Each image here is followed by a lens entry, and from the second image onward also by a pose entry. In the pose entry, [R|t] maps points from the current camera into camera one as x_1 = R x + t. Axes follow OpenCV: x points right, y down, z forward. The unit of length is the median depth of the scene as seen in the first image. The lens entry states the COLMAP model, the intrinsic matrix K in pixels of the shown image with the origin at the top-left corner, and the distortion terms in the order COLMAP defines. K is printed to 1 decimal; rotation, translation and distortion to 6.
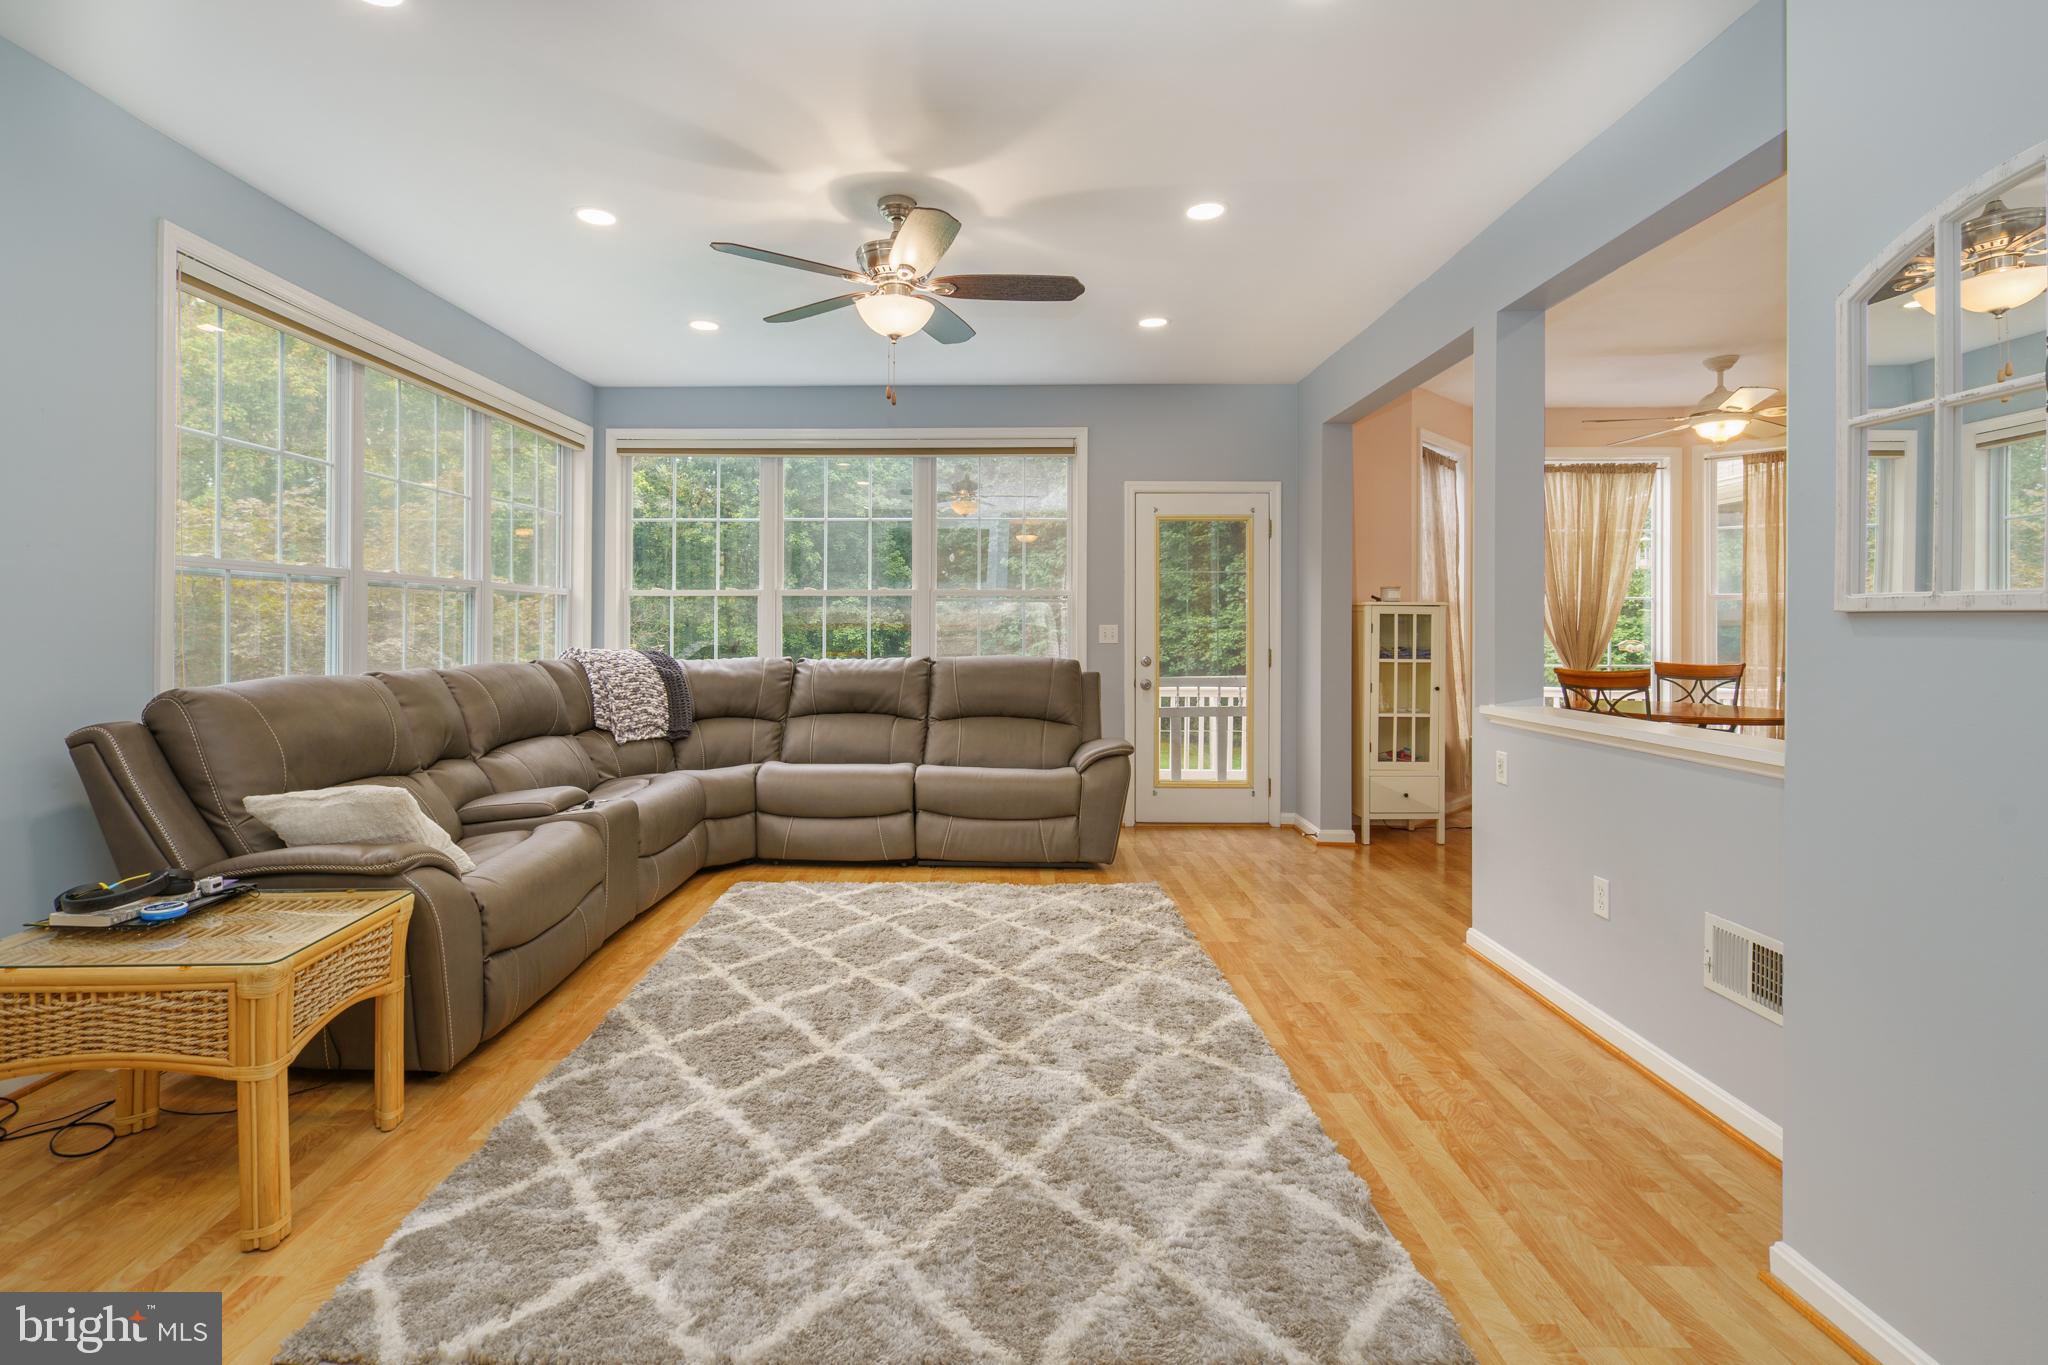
lens RADIAL K [[942.0, 0, 981.0], [0, 942.0, 626.4], [0, 0, 1]] dist [-0.003686, 0.000424]
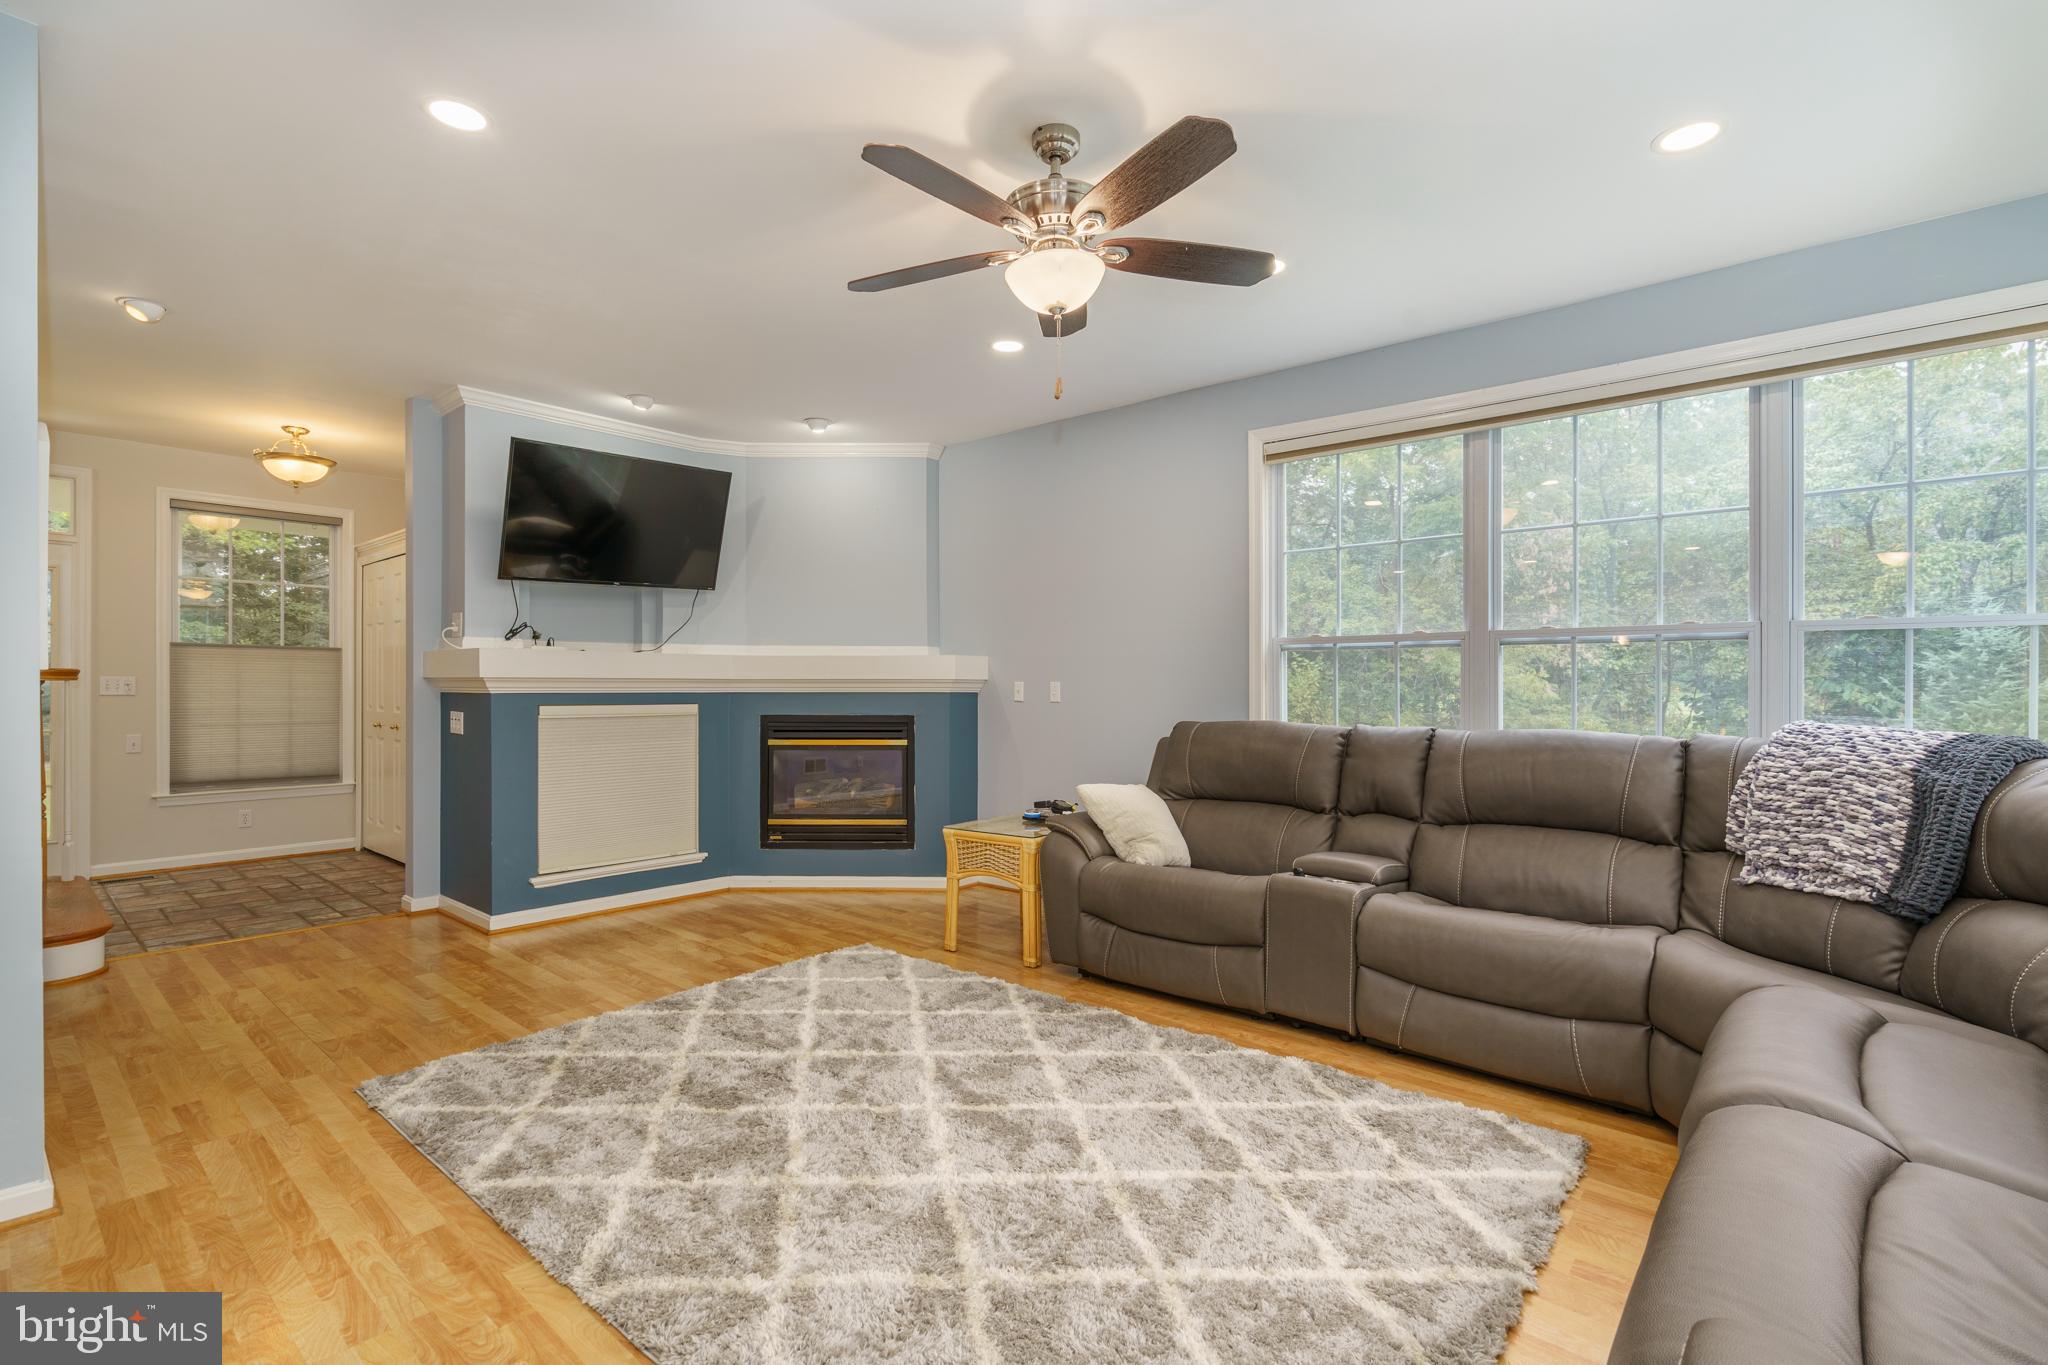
lens RADIAL K [[928.8, 0, 1024.0], [0, 928.8, 682.5], [0, 0, 1]] dist [-0.004283, 0.000375]
pose [[-0.631497, -0.005613, -0.775358, 0.363444], [-0.002764, 0.999984, -0.004988, 0.002027], [0.775373, -0.001007, -0.631503, 1.025360]]
